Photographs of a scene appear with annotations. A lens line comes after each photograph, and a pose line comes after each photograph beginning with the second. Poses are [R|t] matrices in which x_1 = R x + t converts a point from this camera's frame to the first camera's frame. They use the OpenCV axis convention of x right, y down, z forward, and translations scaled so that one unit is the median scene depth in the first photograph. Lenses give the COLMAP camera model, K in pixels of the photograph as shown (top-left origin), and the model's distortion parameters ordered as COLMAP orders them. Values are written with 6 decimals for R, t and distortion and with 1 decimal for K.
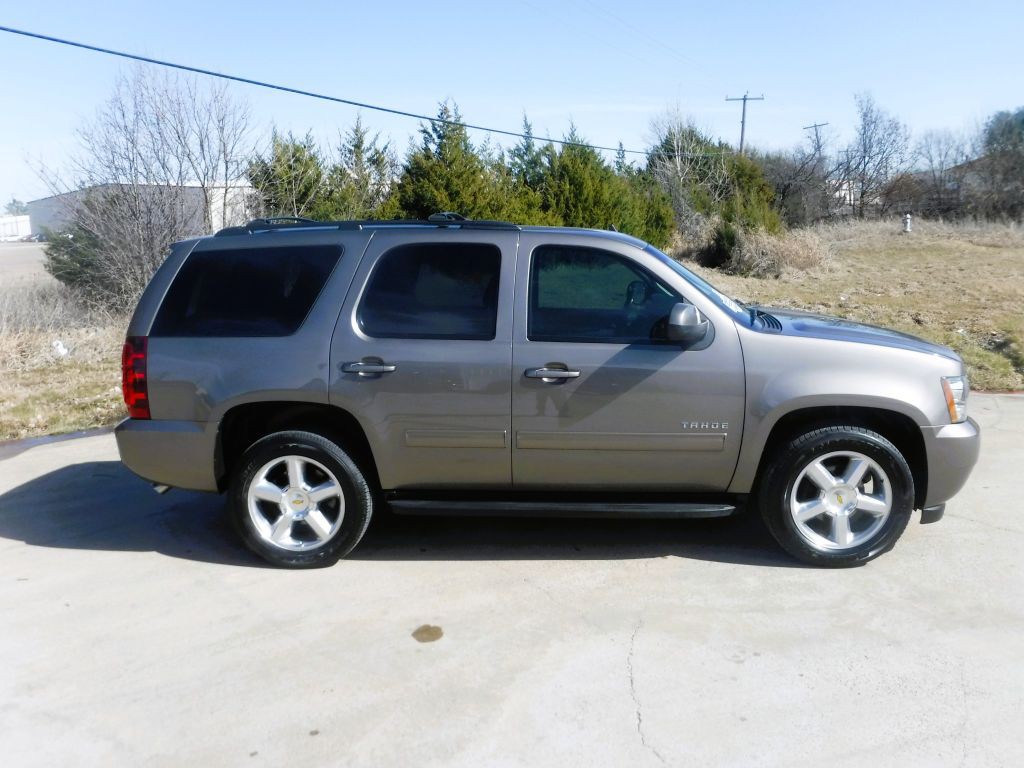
lens RADIAL K [[821.7, 0, 531.4], [0, 821.7, 386.3], [0, 0, 1]] dist [-0.055707, -0.000712]
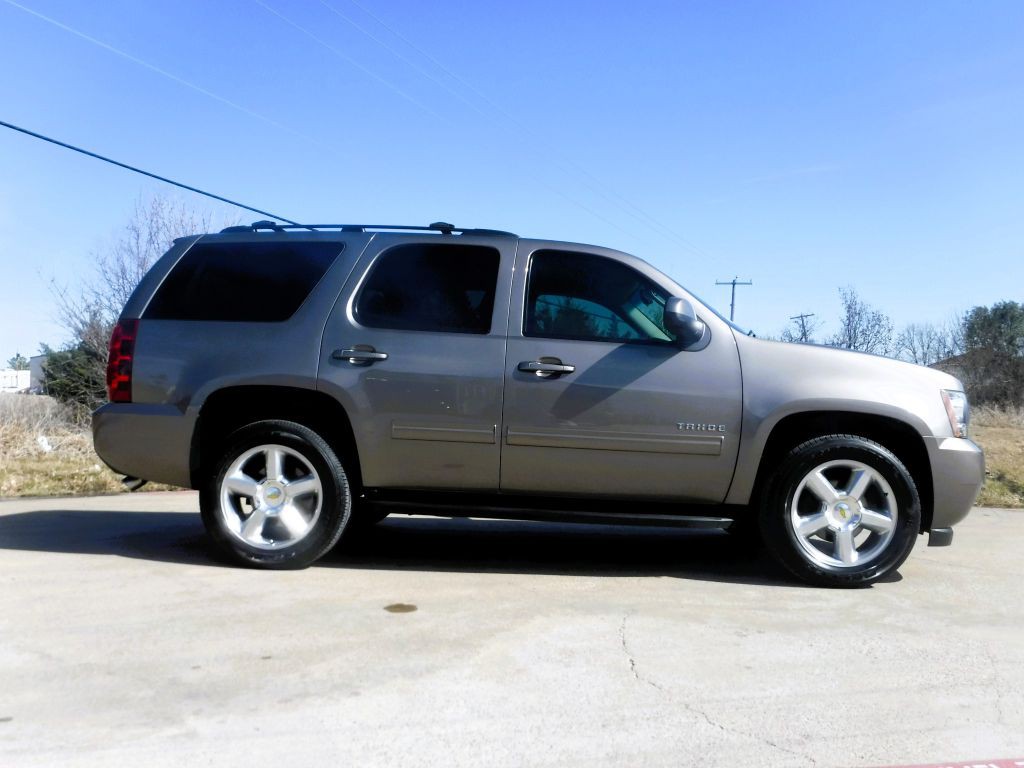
lens RADIAL K [[821.7, 0, 531.4], [0, 821.7, 386.3], [0, 0, 1]] dist [-0.055707, -0.000712]
pose [[0.999051, 0.043020, 0.006860, 0.001762], [-0.040627, 0.976926, -0.209680, 0.207816], [-0.015722, 0.209203, 0.977746, 0.043025]]
